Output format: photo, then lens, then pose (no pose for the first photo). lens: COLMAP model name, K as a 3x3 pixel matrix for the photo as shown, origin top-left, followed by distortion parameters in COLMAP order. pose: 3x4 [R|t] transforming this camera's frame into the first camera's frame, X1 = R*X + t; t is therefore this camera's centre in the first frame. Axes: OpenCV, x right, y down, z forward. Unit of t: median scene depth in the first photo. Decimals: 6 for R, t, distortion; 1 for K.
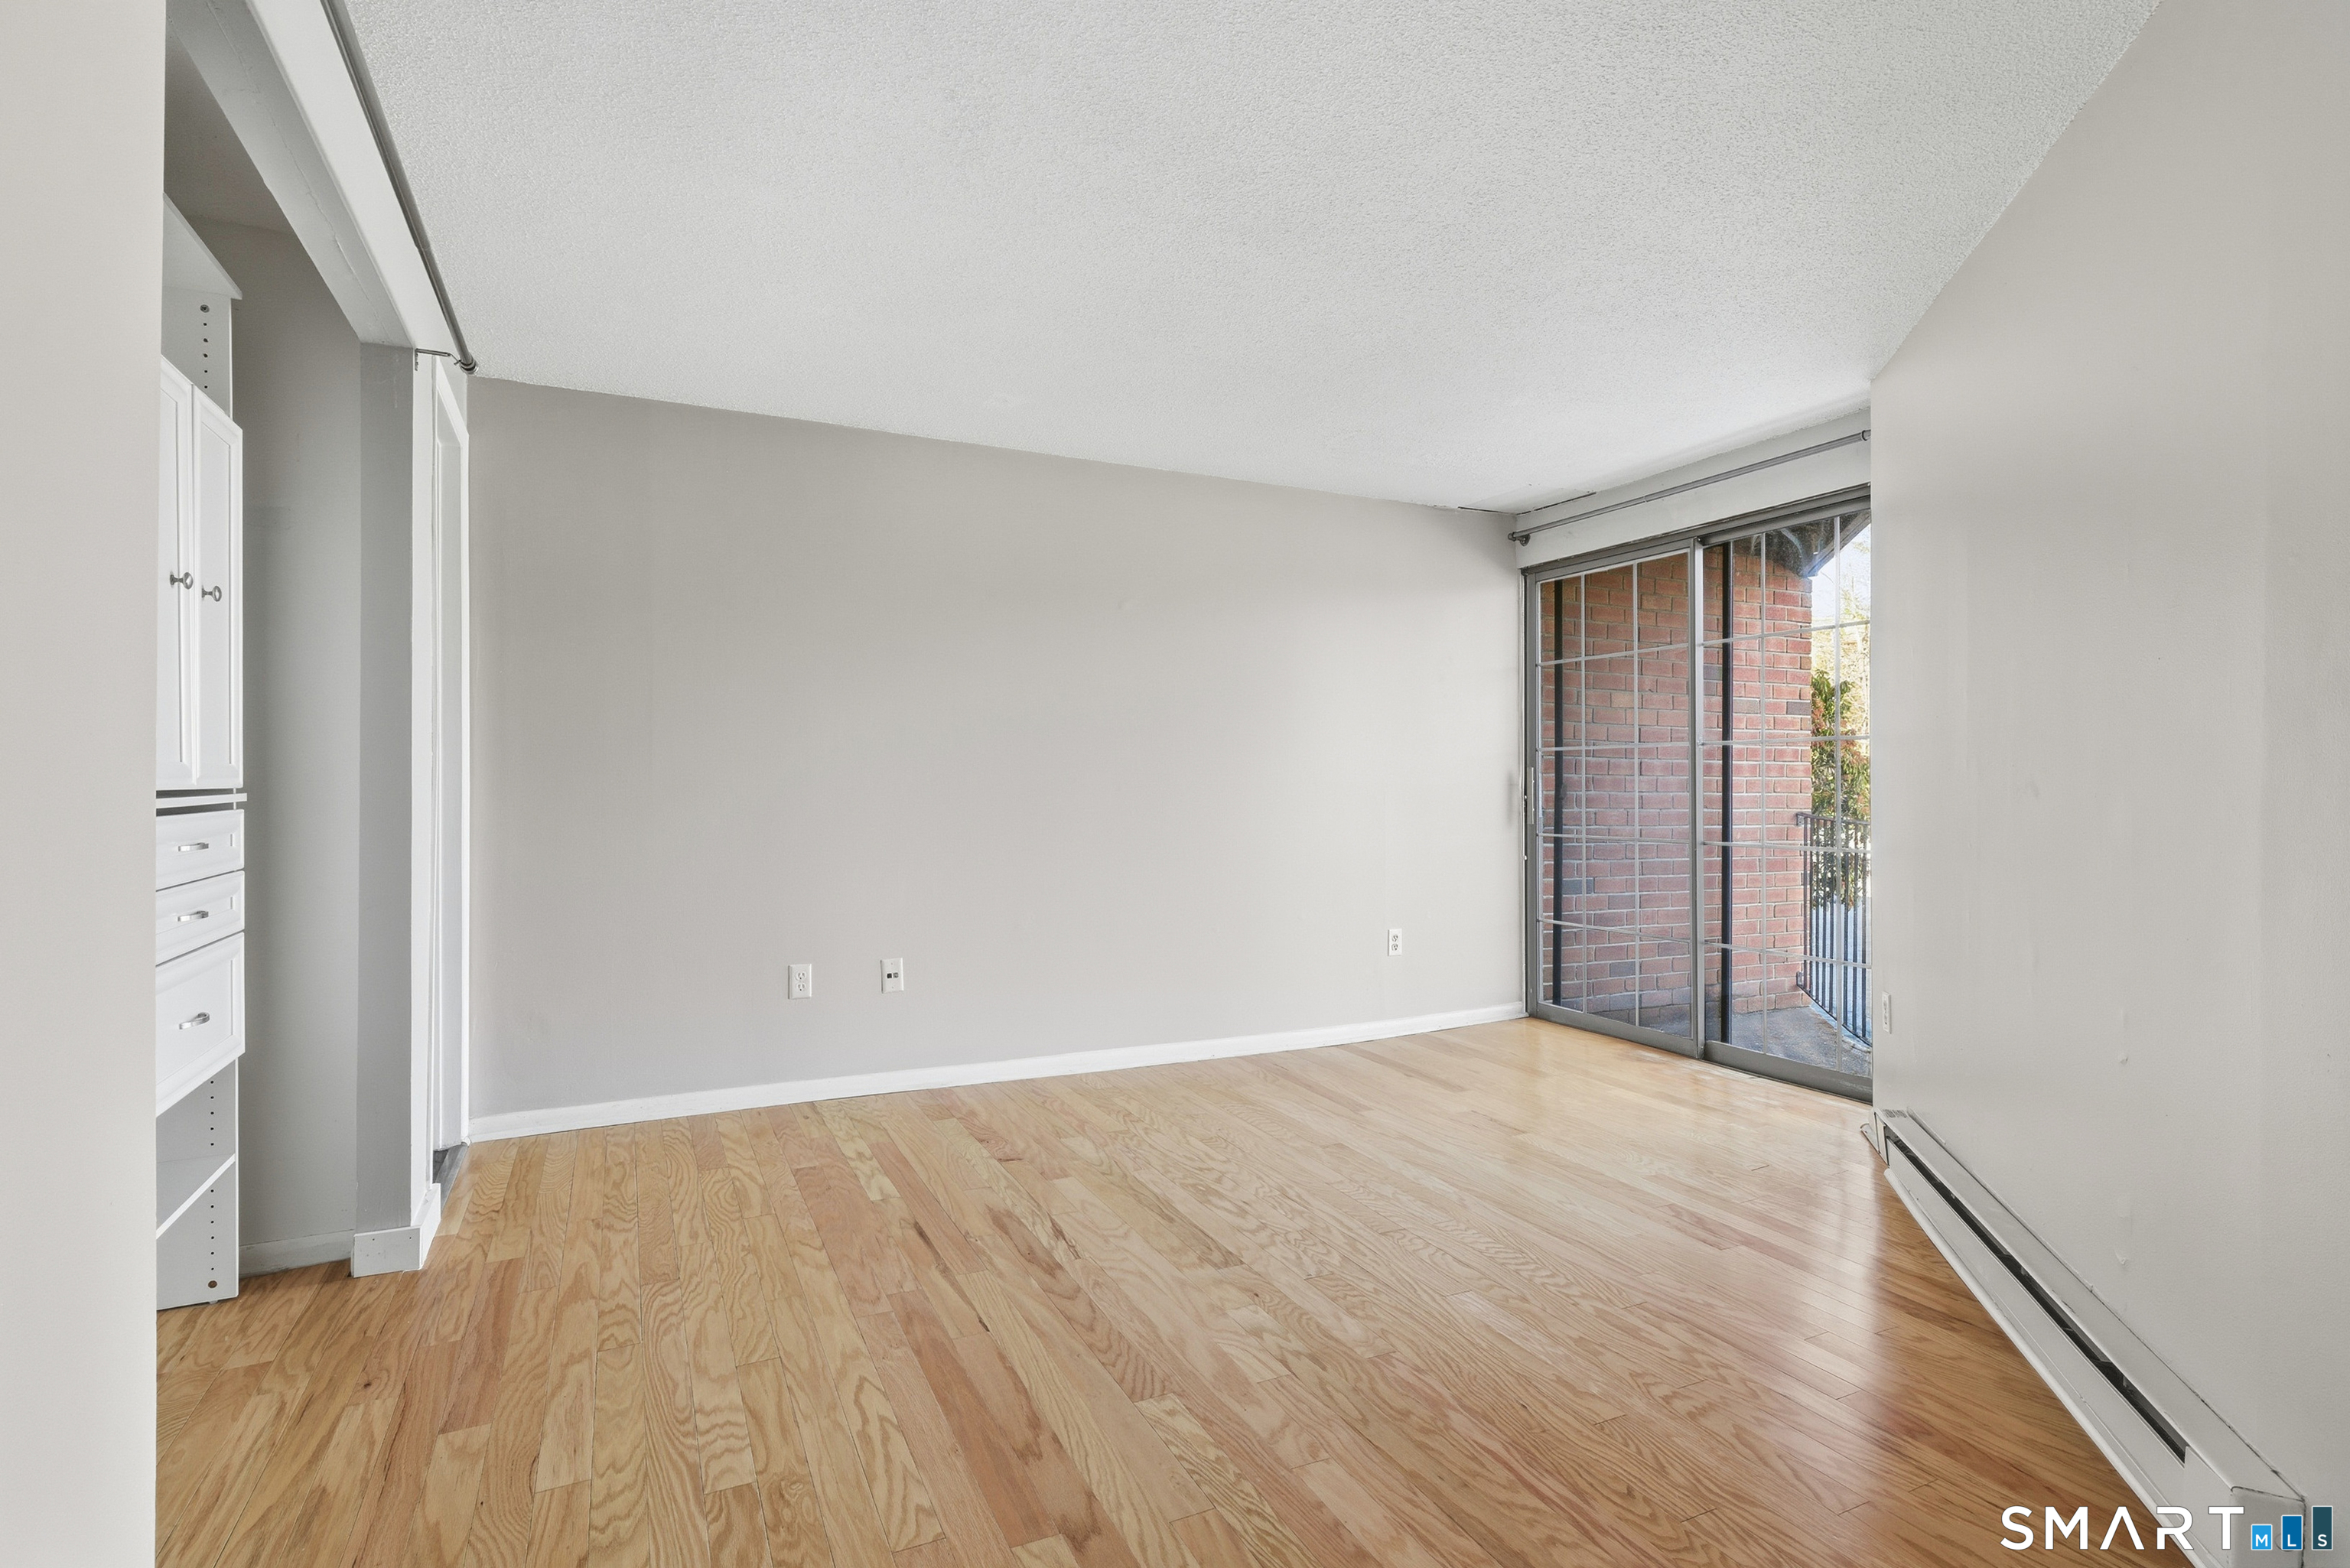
lens RADIAL K [[1131.9, 0, 1175.2], [0, 1131.9, 783.1], [0, 0, 1]] dist [-0.002210, -0.000394]
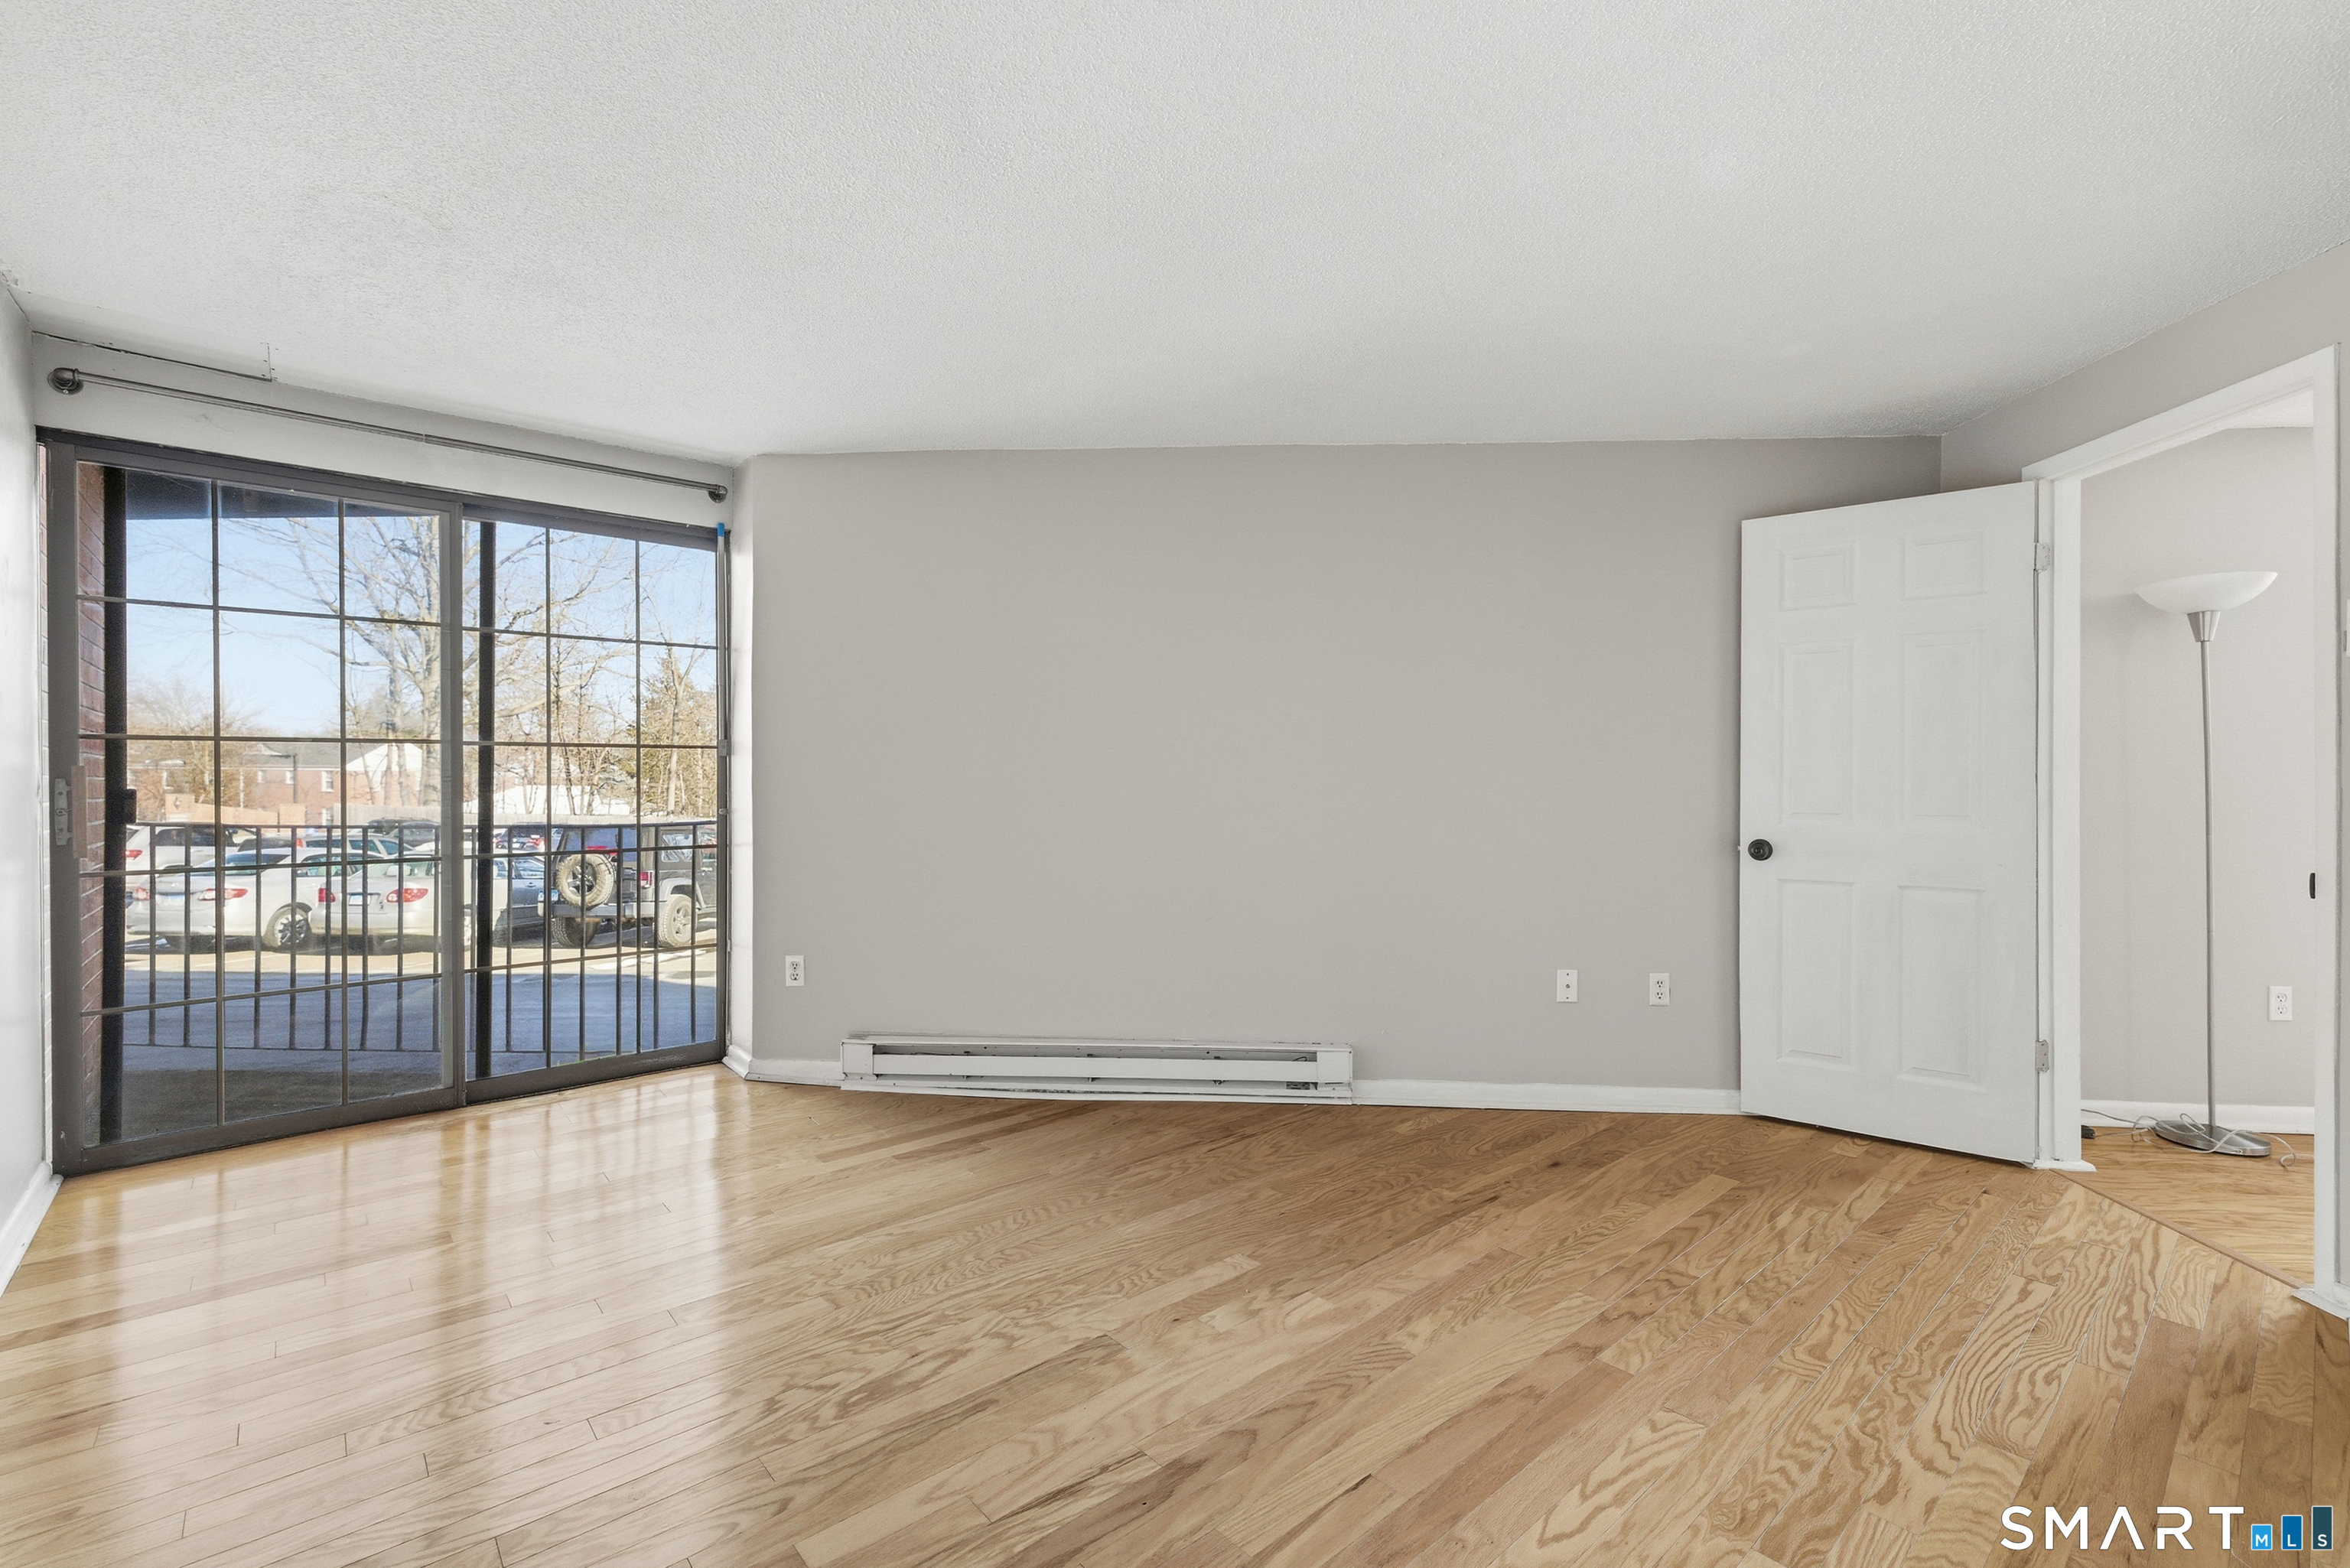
lens RADIAL K [[997.9, 0, 1174.8], [0, 997.9, 775.5], [0, 0, 1]] dist [0.008672, -0.002206]
pose [[-0.257986, -0.005675, 0.966132, -0.867187], [-0.003711, 0.999981, 0.004883, -0.031832], [-0.966142, -0.002326, -0.258002, 1.382348]]
